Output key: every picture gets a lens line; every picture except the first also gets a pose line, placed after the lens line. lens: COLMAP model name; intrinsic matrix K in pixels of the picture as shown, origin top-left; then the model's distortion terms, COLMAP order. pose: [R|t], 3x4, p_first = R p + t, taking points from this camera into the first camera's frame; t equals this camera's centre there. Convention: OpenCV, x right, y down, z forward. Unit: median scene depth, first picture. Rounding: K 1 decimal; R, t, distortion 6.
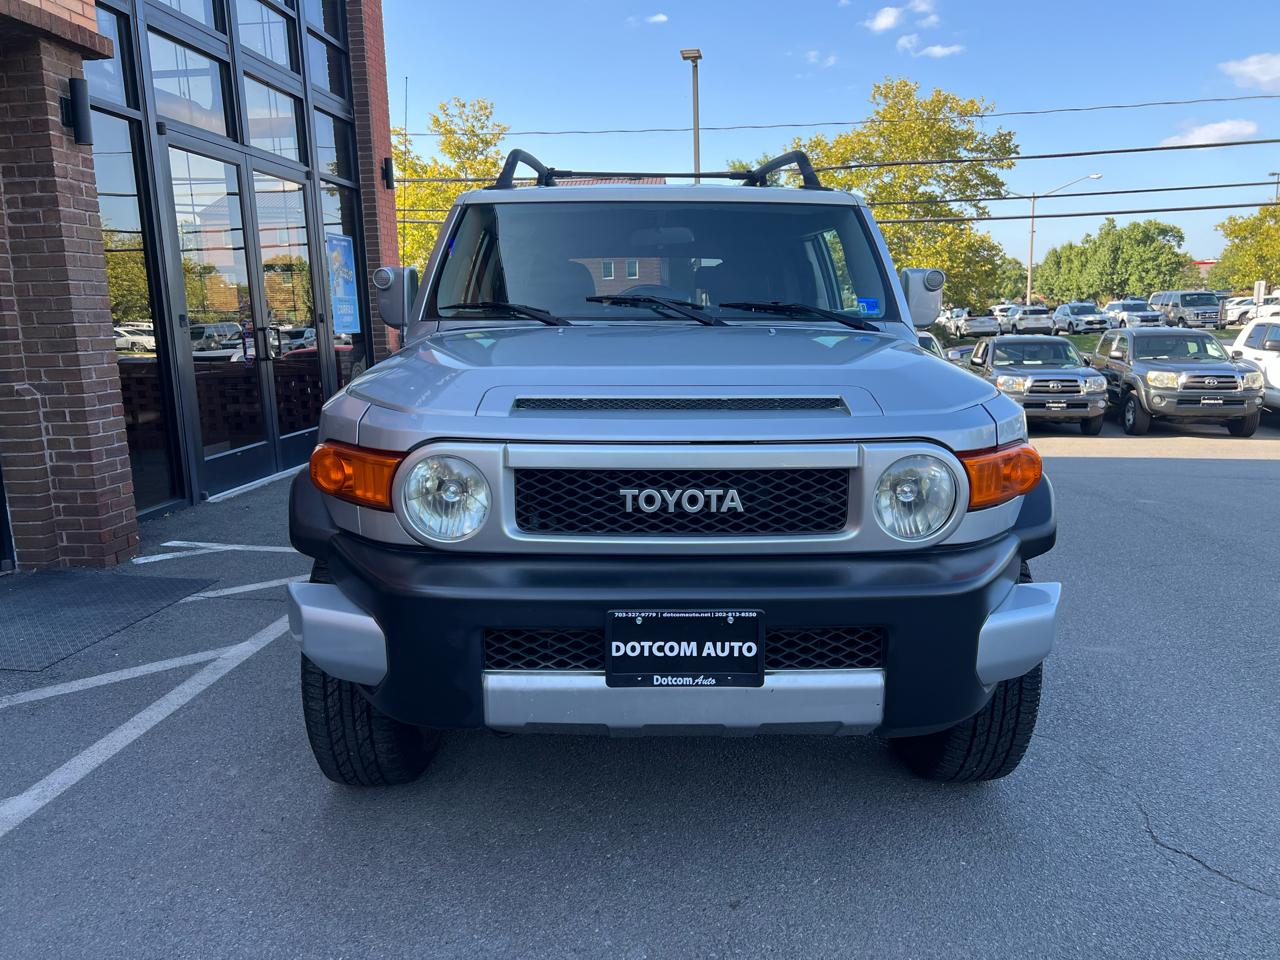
lens RADIAL K [[958.5, 0, 635.5], [0, 958.5, 479.3], [0, 0, 1]] dist [0.055864, -0.064973]
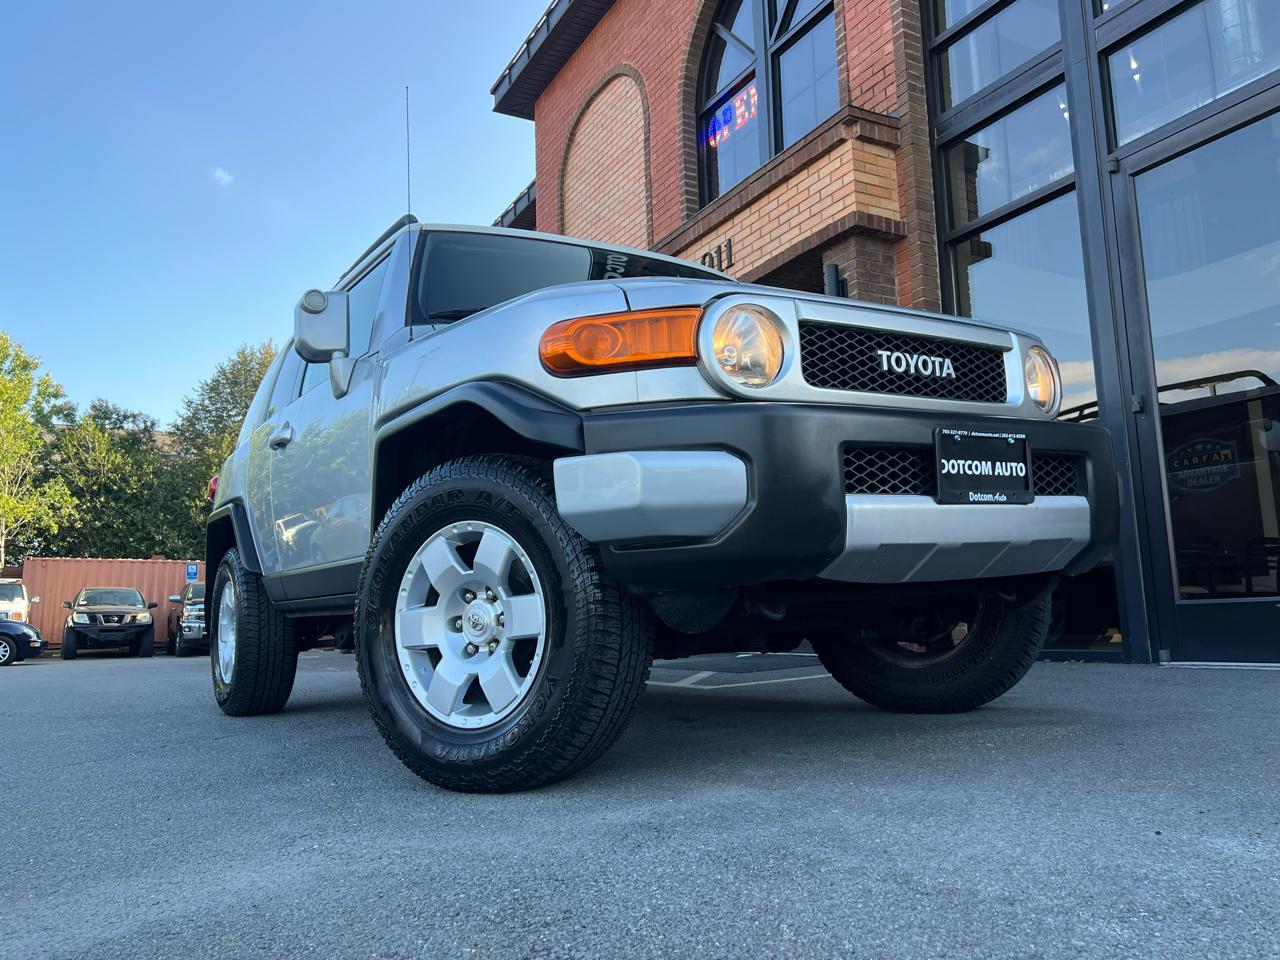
lens RADIAL K [[962.7, 0, 645.2], [0, 962.7, 477.1], [0, 0, 1]] dist [0.046472, -0.051078]
pose [[0.841284, 0.019330, 0.540248, -0.862170], [0.150786, 0.951308, -0.268844, 0.419149], [-0.519138, 0.307636, 0.797405, 0.310264]]
